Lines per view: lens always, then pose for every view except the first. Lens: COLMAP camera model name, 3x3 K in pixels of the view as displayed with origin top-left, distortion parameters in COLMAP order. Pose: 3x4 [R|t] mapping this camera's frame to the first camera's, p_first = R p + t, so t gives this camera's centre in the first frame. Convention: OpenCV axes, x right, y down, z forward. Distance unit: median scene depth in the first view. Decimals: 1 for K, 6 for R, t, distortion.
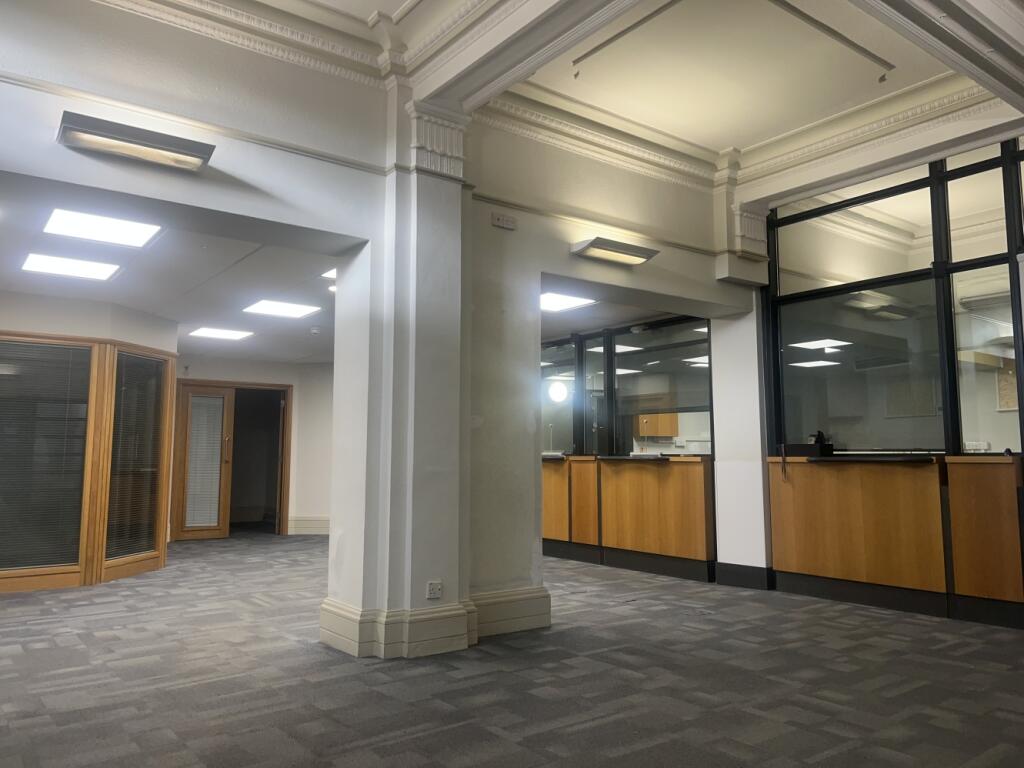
lens RADIAL K [[778.5, 0, 518.0], [0, 778.5, 385.4], [0, 0, 1]] dist [0.071130, -0.073022]
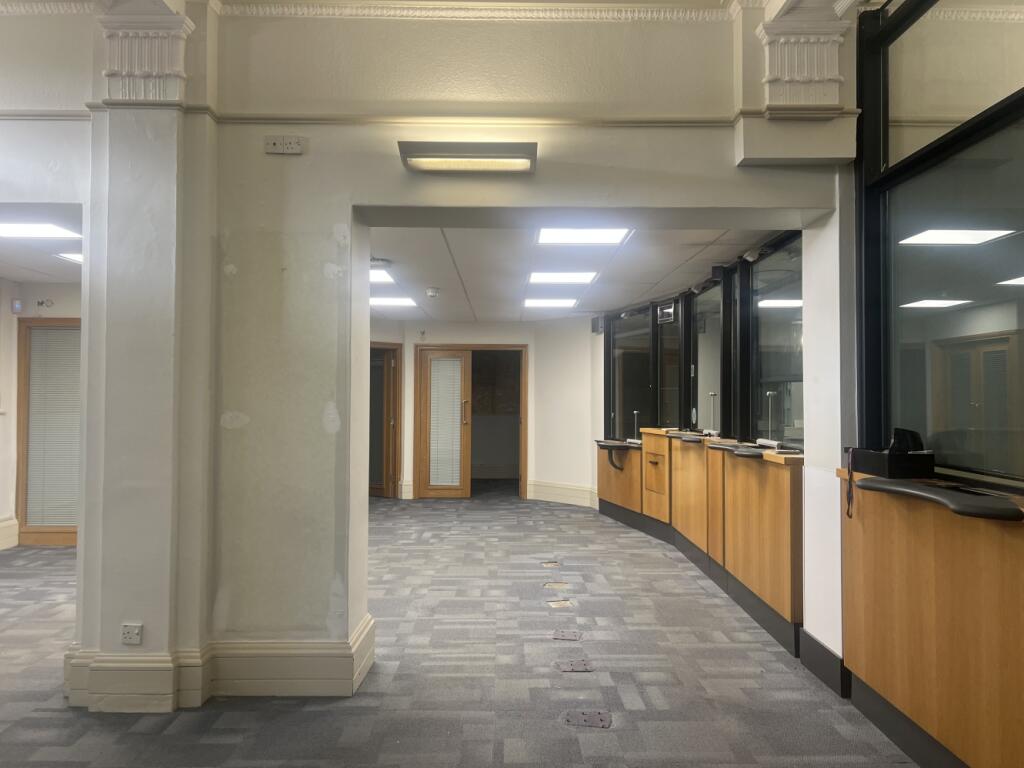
lens RADIAL K [[778.5, 0, 518.0], [0, 778.5, 385.4], [0, 0, 1]] dist [0.071130, -0.073022]
pose [[0.800347, -0.005375, -0.599514, 0.475451], [0.052236, 0.996782, 0.060798, -0.014782], [0.597258, -0.079975, 0.798052, 0.414270]]
